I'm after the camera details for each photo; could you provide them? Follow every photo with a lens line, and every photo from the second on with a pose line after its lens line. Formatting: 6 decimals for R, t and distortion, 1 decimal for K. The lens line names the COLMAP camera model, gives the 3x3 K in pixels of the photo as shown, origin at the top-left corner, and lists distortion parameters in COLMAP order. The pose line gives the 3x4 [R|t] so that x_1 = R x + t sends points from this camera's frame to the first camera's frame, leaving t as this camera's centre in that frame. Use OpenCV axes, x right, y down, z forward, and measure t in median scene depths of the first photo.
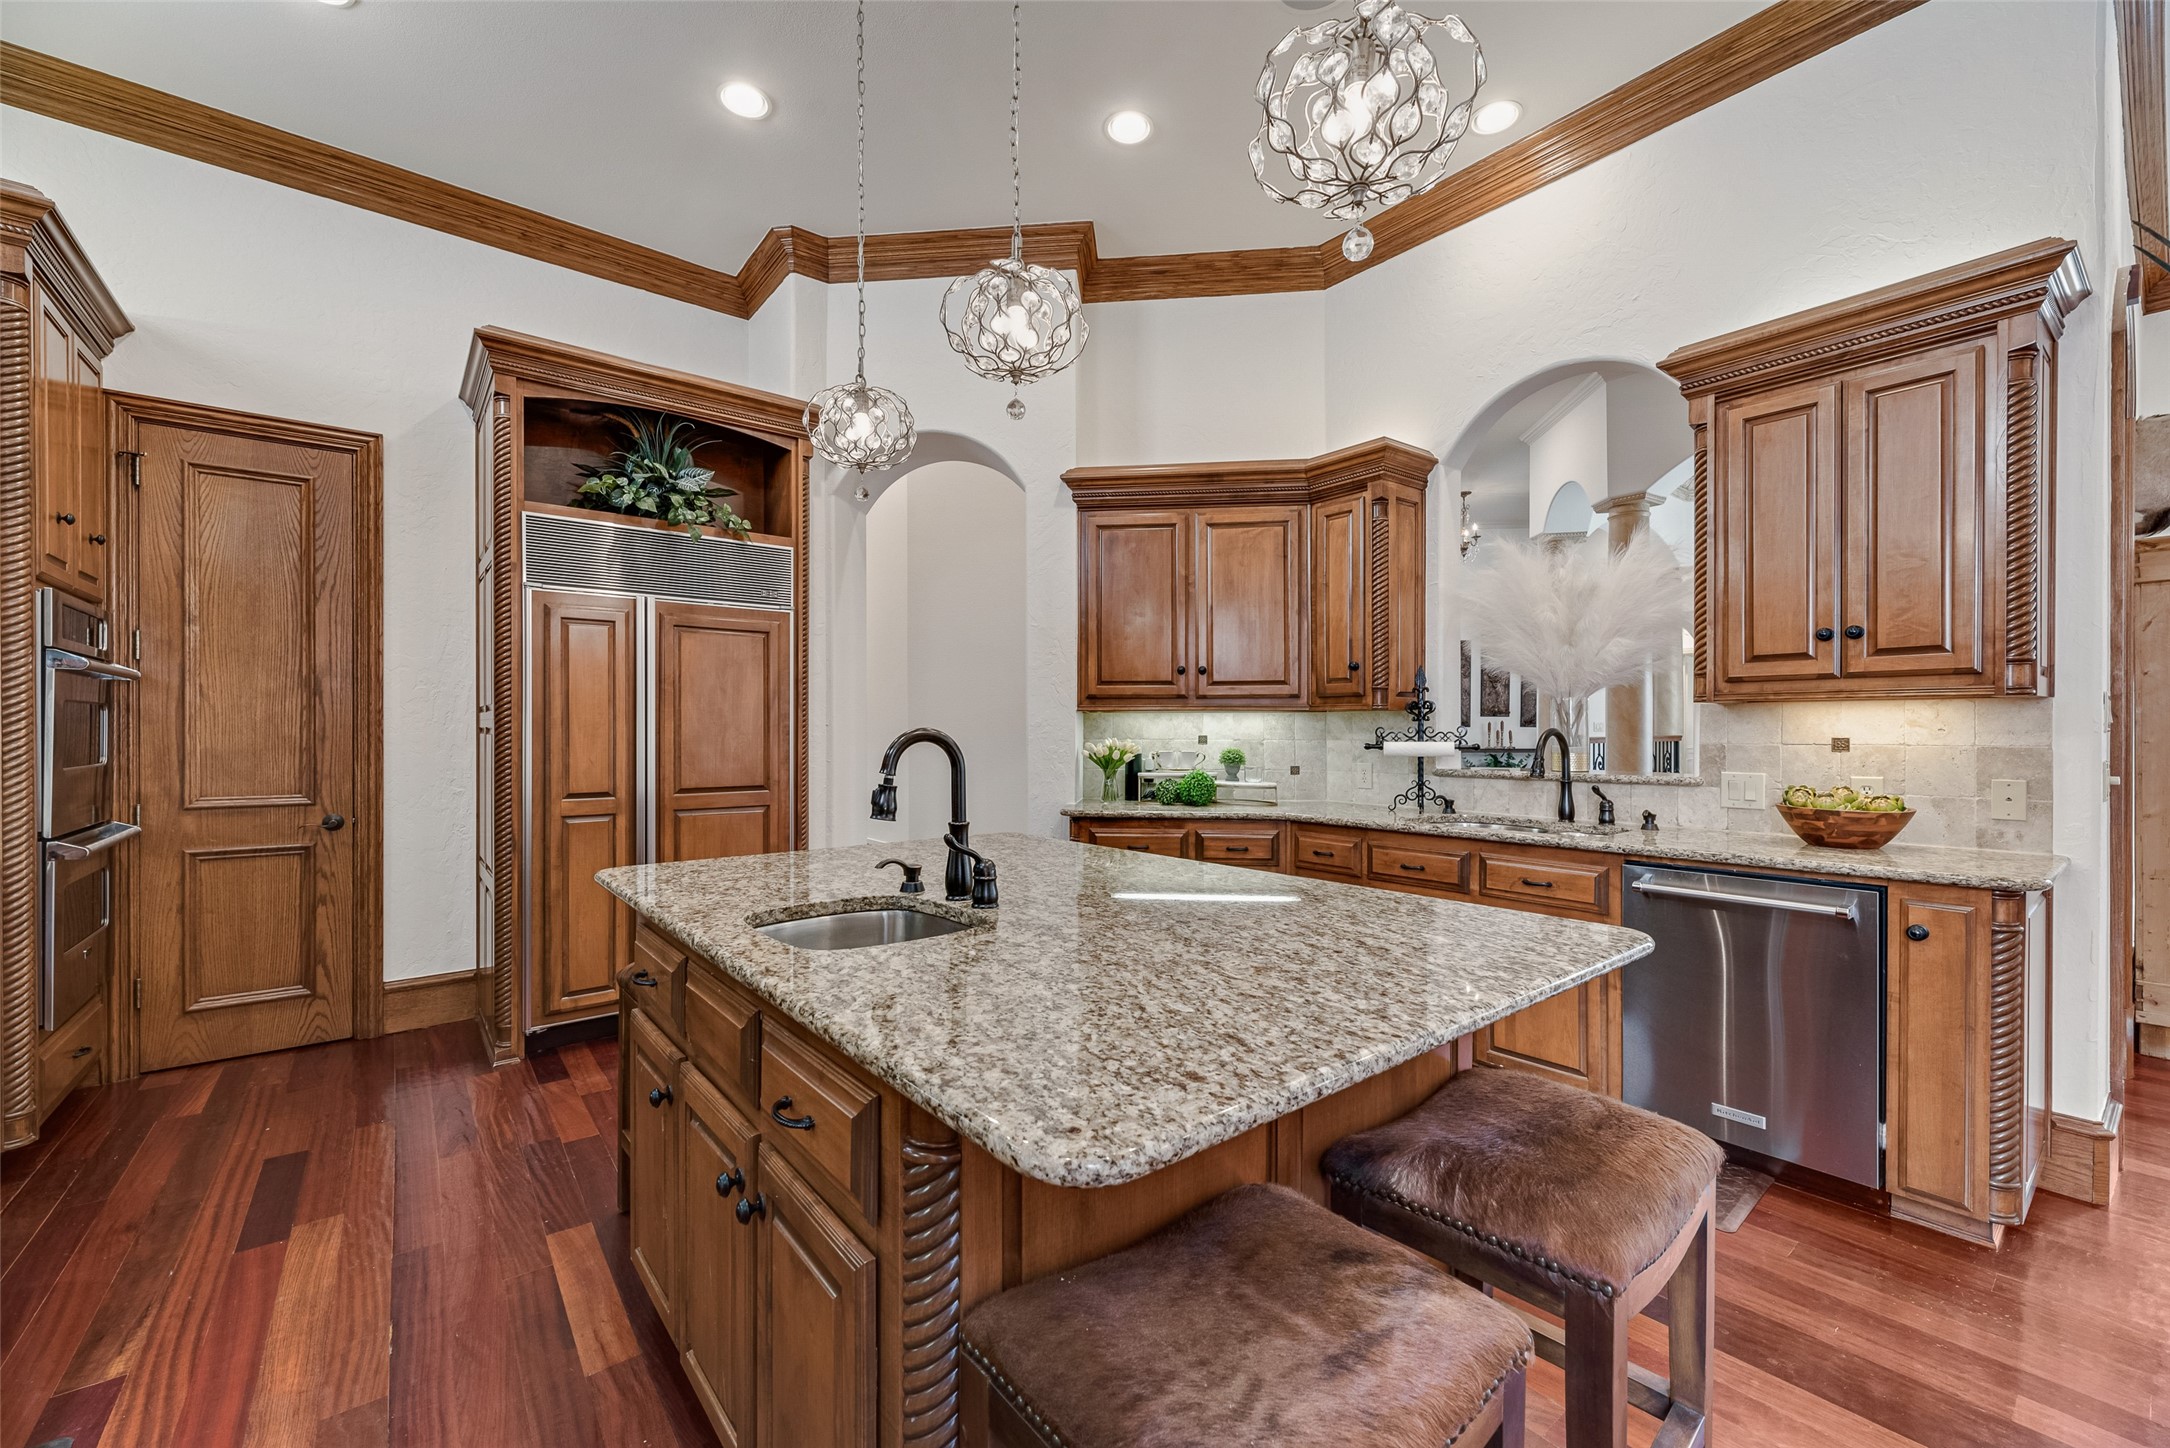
lens RADIAL K [[874.7, 0, 1078.8], [0, 874.7, 731.3], [0, 0, 1]] dist [0.009954, -0.000044]
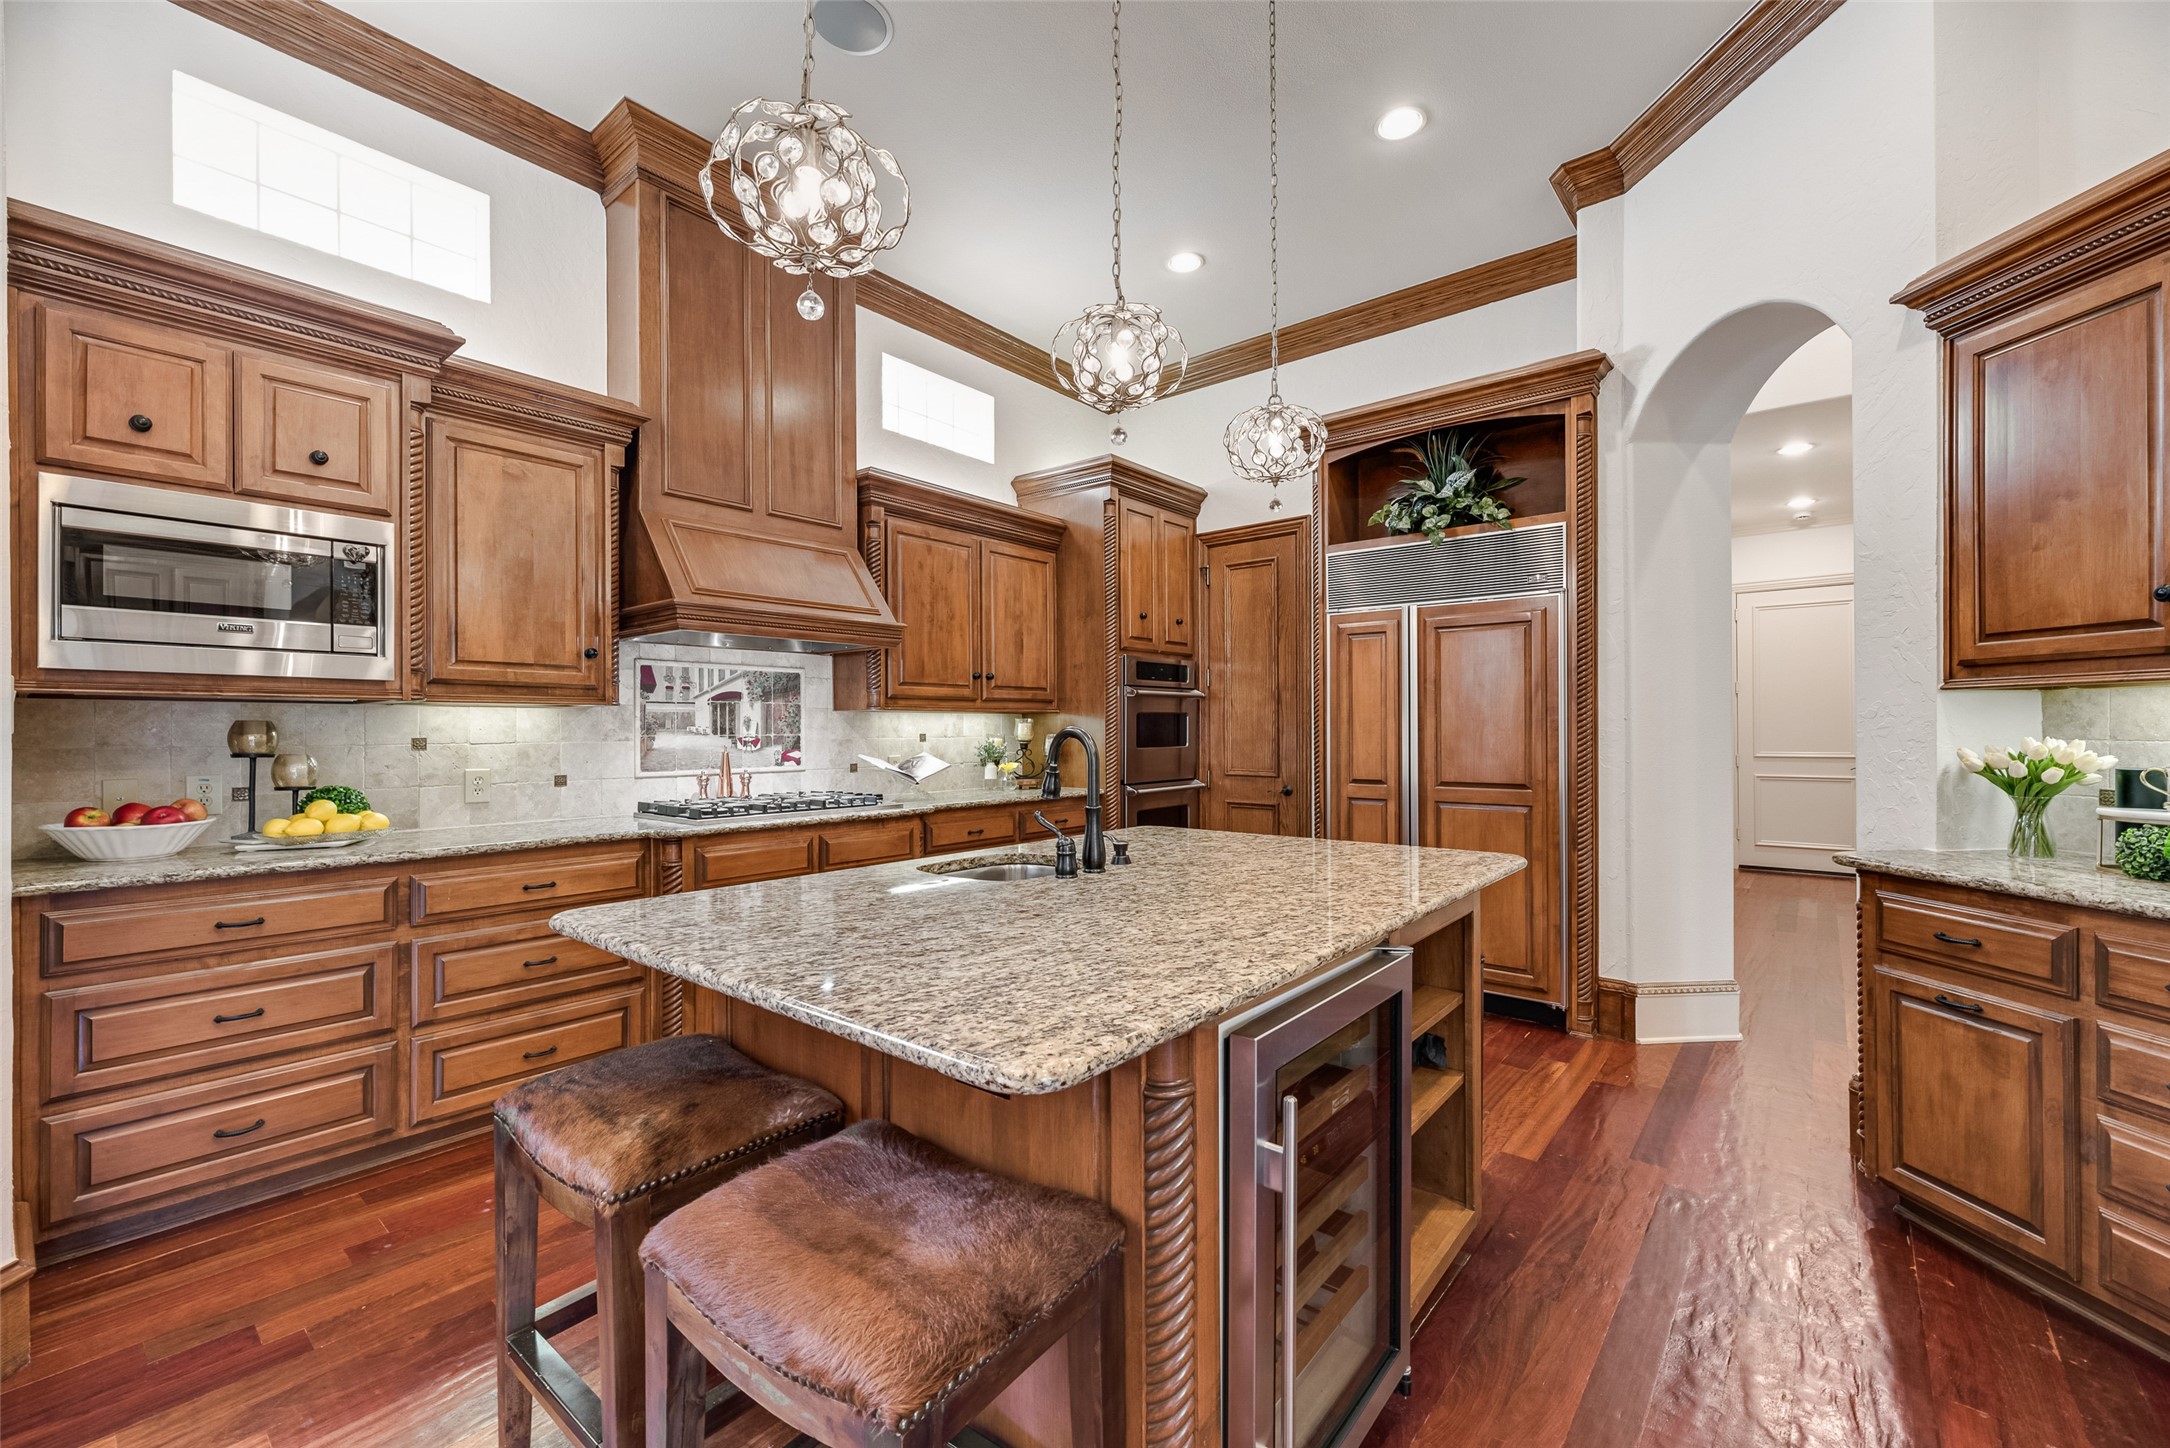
lens RADIAL K [[874.7, 0, 1084.4], [0, 874.7, 727.9], [0, 0, 1]] dist [0.009954, -0.000044]
pose [[0.207101, -0.001094, -0.978319, 0.484067], [0.005010, 0.999987, -0.000058, -0.001208], [0.978307, -0.004889, 0.207104, 0.355776]]
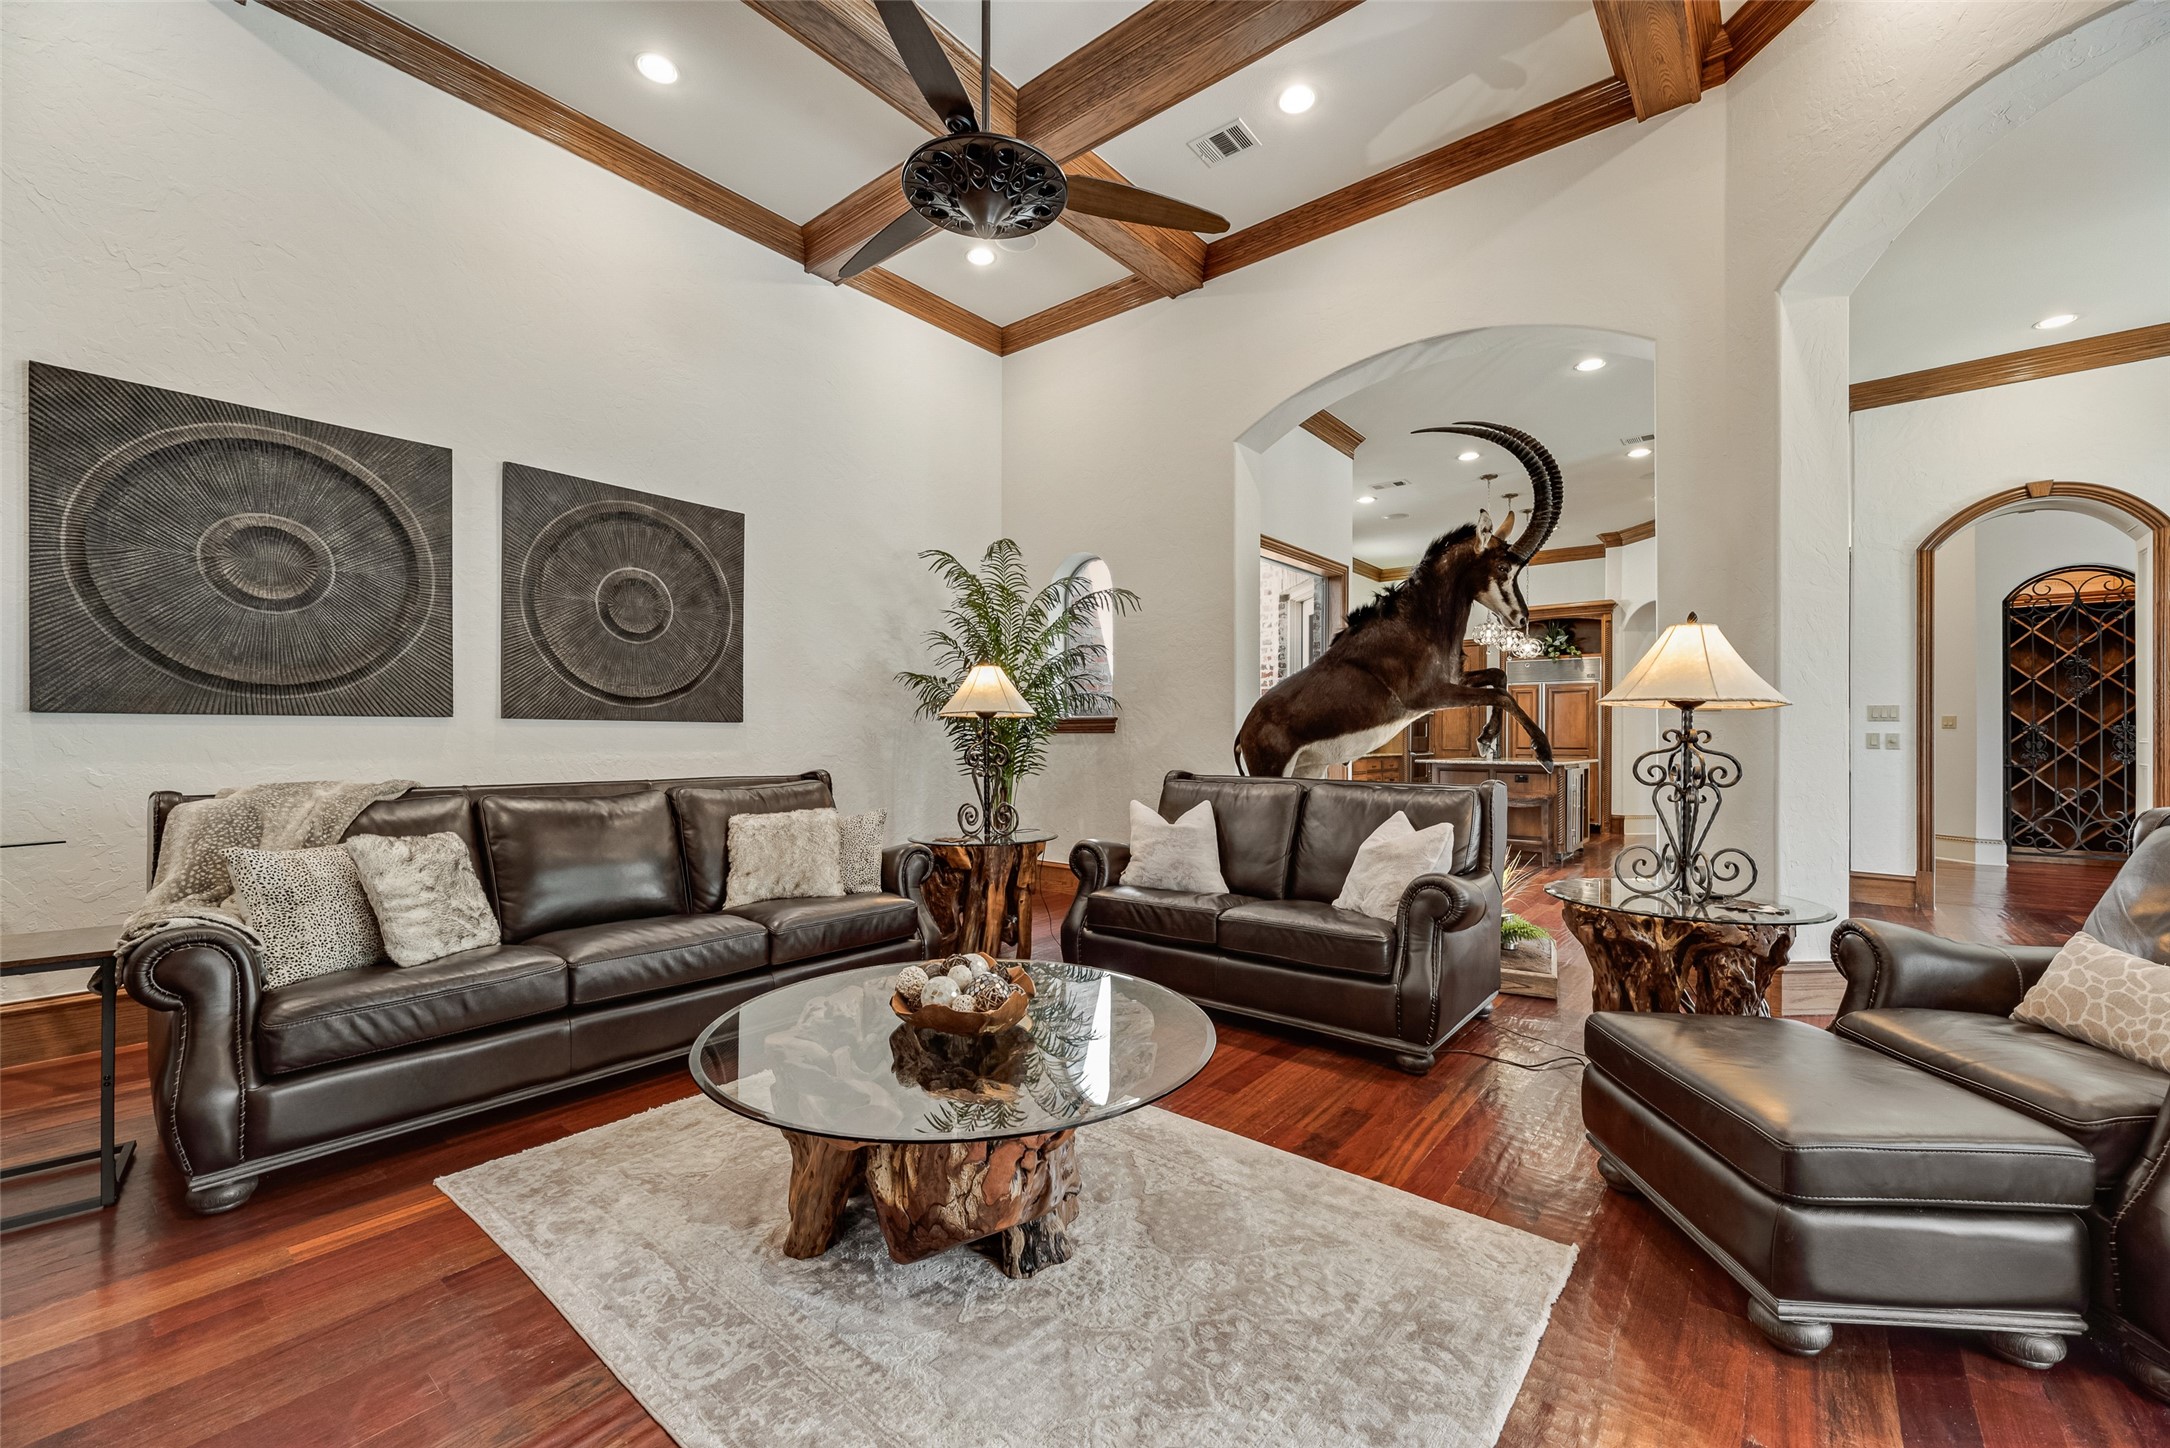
lens RADIAL K [[874.7, 0, 1091.1], [0, 874.7, 732.3], [0, 0, 1]] dist [0.009954, -0.000044]
pose [[0.220959, -0.003527, -0.975277, 2.032428], [-0.002747, 0.999987, -0.004239, 0.030077], [0.975279, 0.003616, 0.220947, -1.142615]]
